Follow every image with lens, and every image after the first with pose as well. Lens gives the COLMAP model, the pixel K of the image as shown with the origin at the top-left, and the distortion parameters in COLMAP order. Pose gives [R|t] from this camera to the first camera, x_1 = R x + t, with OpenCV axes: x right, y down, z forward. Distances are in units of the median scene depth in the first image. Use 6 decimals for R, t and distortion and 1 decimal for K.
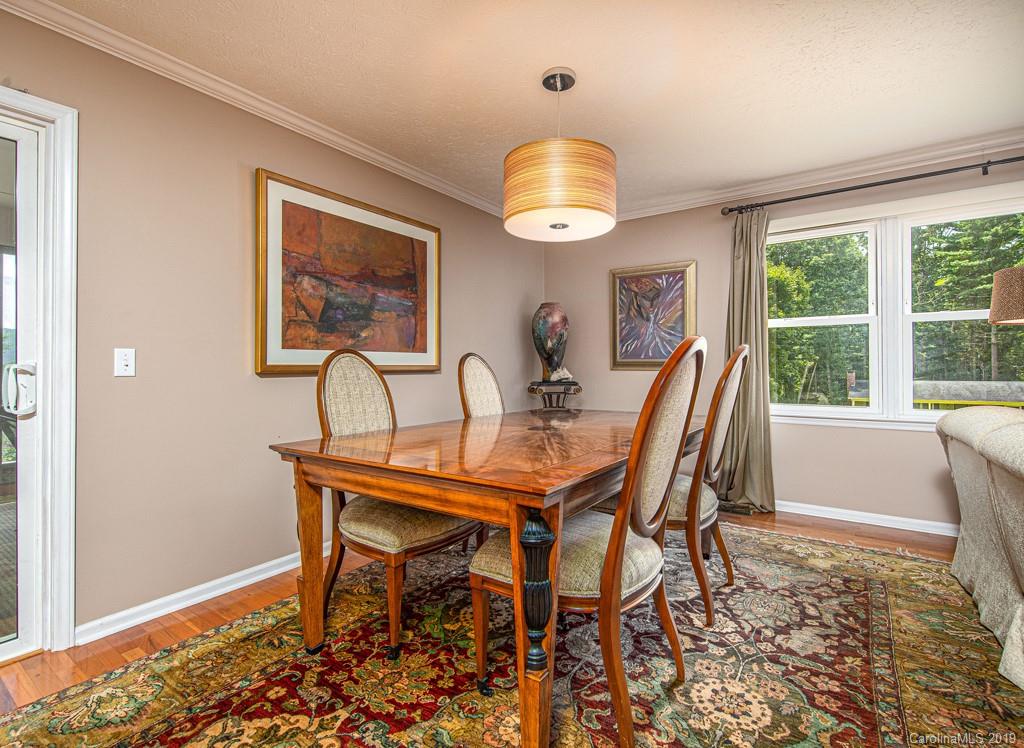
lens RADIAL K [[508.1, 0, 509.1], [0, 508.1, 364.8], [0, 0, 1]] dist [0.001960, -0.001103]
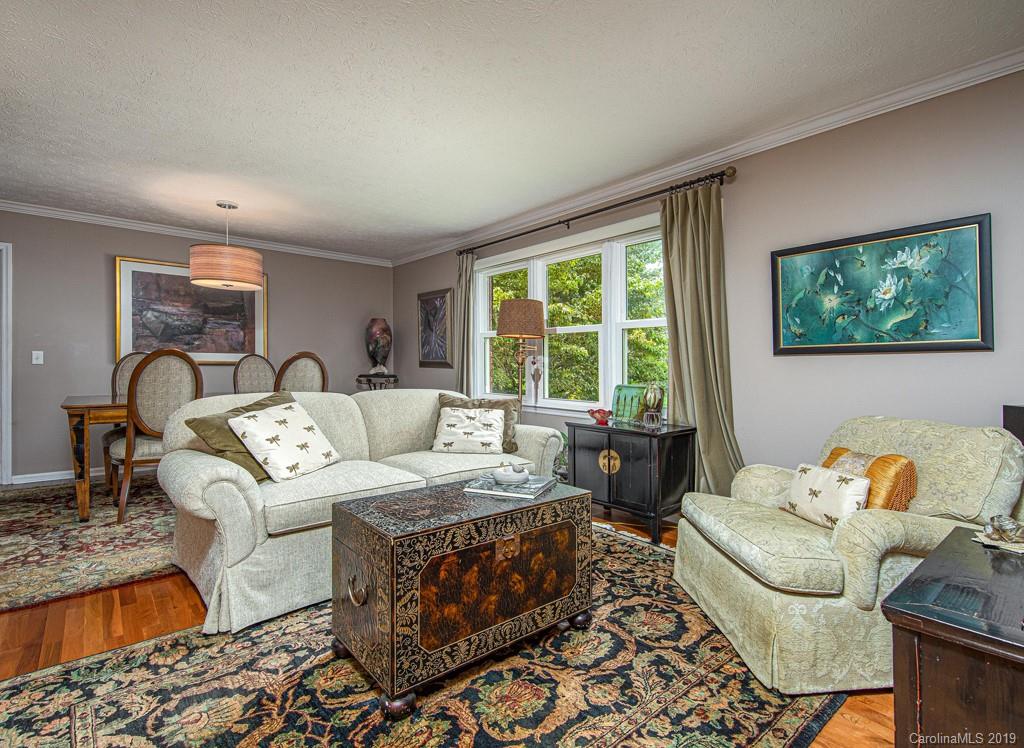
lens RADIAL K [[508.1, 0, 509.1], [0, 508.1, 364.8], [0, 0, 1]] dist [0.001960, -0.001103]
pose [[0.967817, 0.013462, -0.251296, 0.804253], [-0.013154, 0.999909, 0.002904, -0.003464], [0.251312, 0.000495, 0.967906, -0.265054]]
